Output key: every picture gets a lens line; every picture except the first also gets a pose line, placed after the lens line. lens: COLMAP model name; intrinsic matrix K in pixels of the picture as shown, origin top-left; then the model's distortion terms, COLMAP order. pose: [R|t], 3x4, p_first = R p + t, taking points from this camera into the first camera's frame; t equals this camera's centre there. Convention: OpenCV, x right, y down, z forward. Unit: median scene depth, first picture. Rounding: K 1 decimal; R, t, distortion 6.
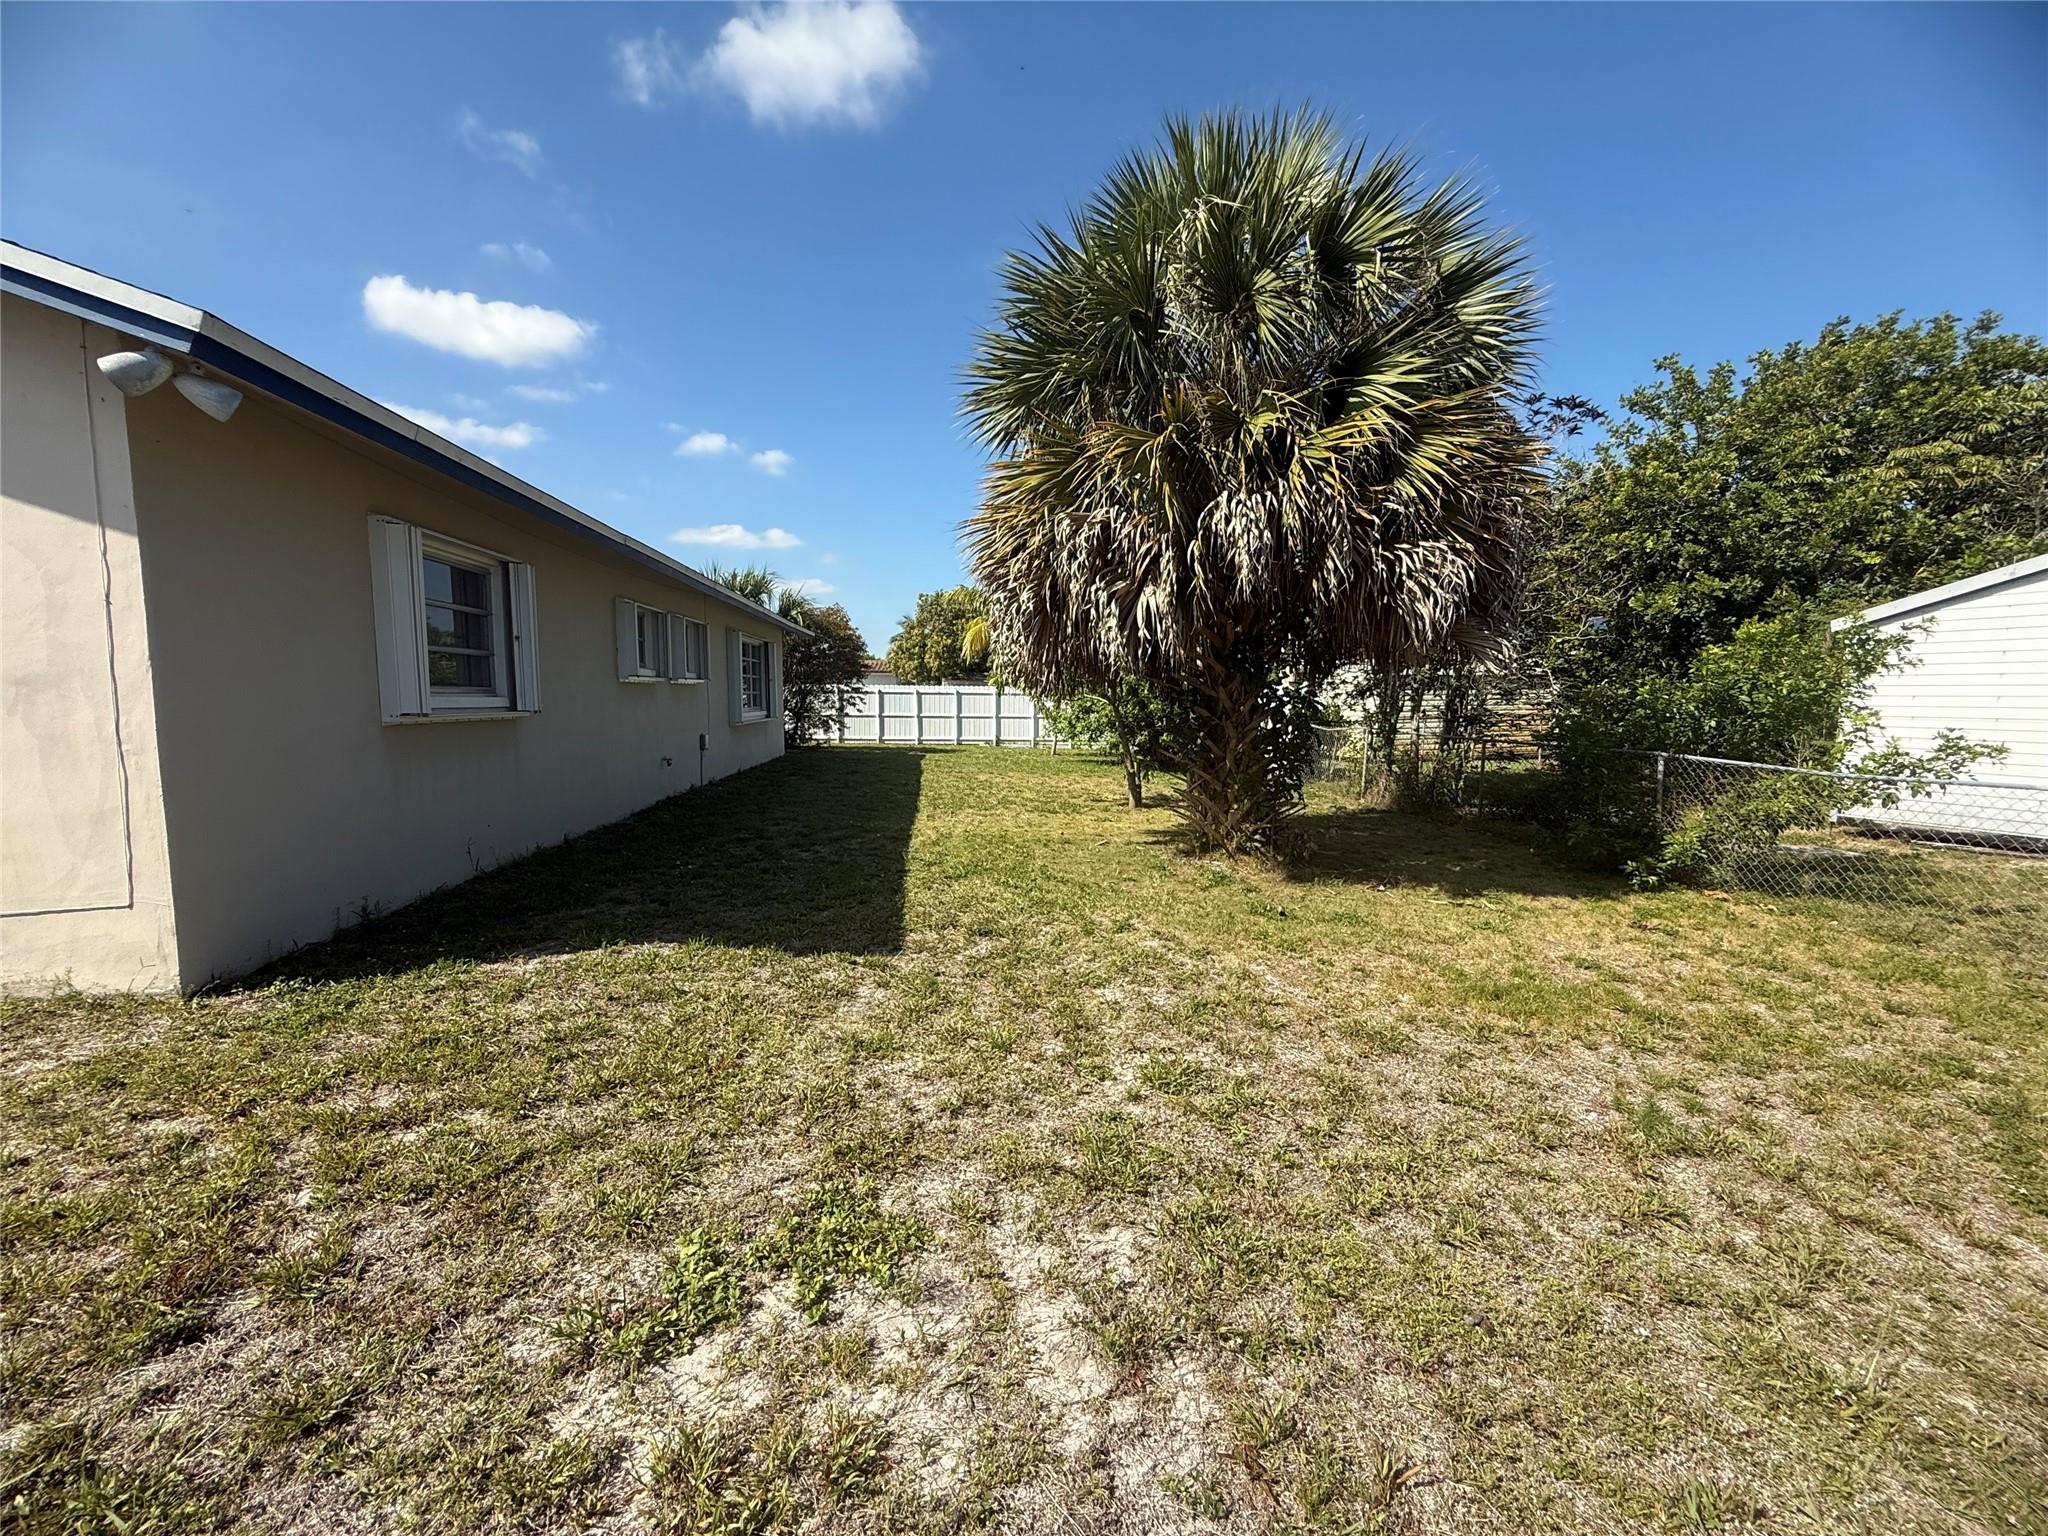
lens RADIAL K [[817.8, 0, 1024.7], [0, 817.8, 770.9], [0, 0, 1]] dist [-0.003258, 0.000644]
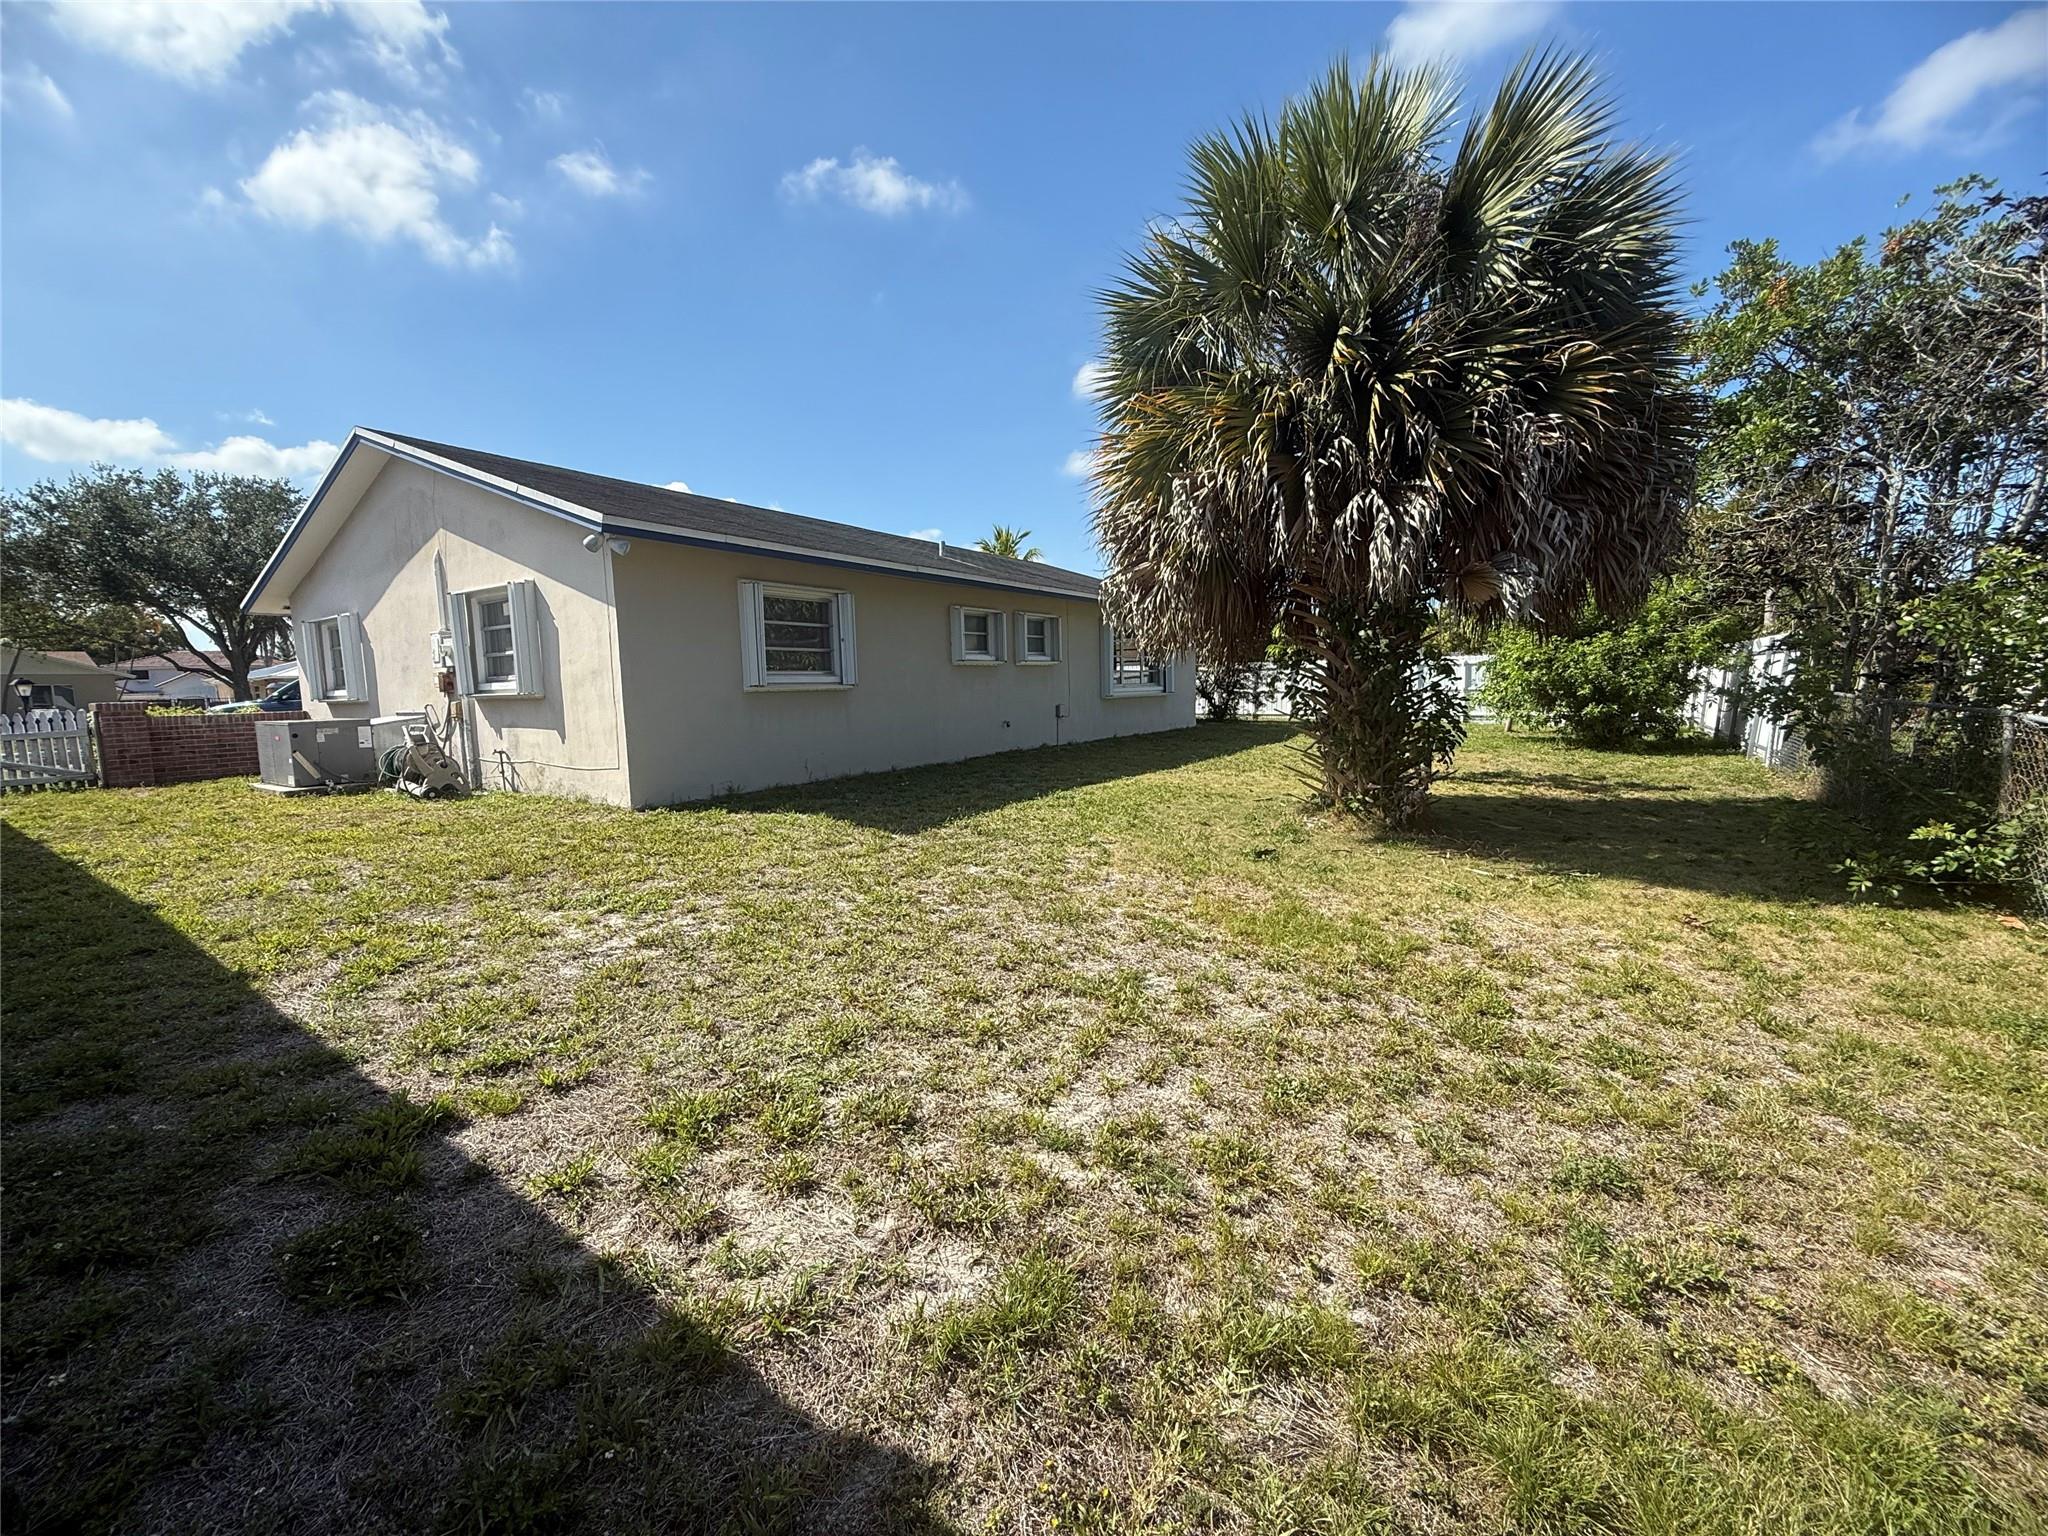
lens RADIAL K [[817.8, 0, 1017.5], [0, 817.8, 767.3], [0, 0, 1]] dist [-0.003258, 0.000644]
pose [[0.766257, 0.040477, -0.641258, 0.886897], [-0.028809, 0.999174, 0.028644, 0.043482], [0.641888, -0.003474, 0.766790, -0.036186]]
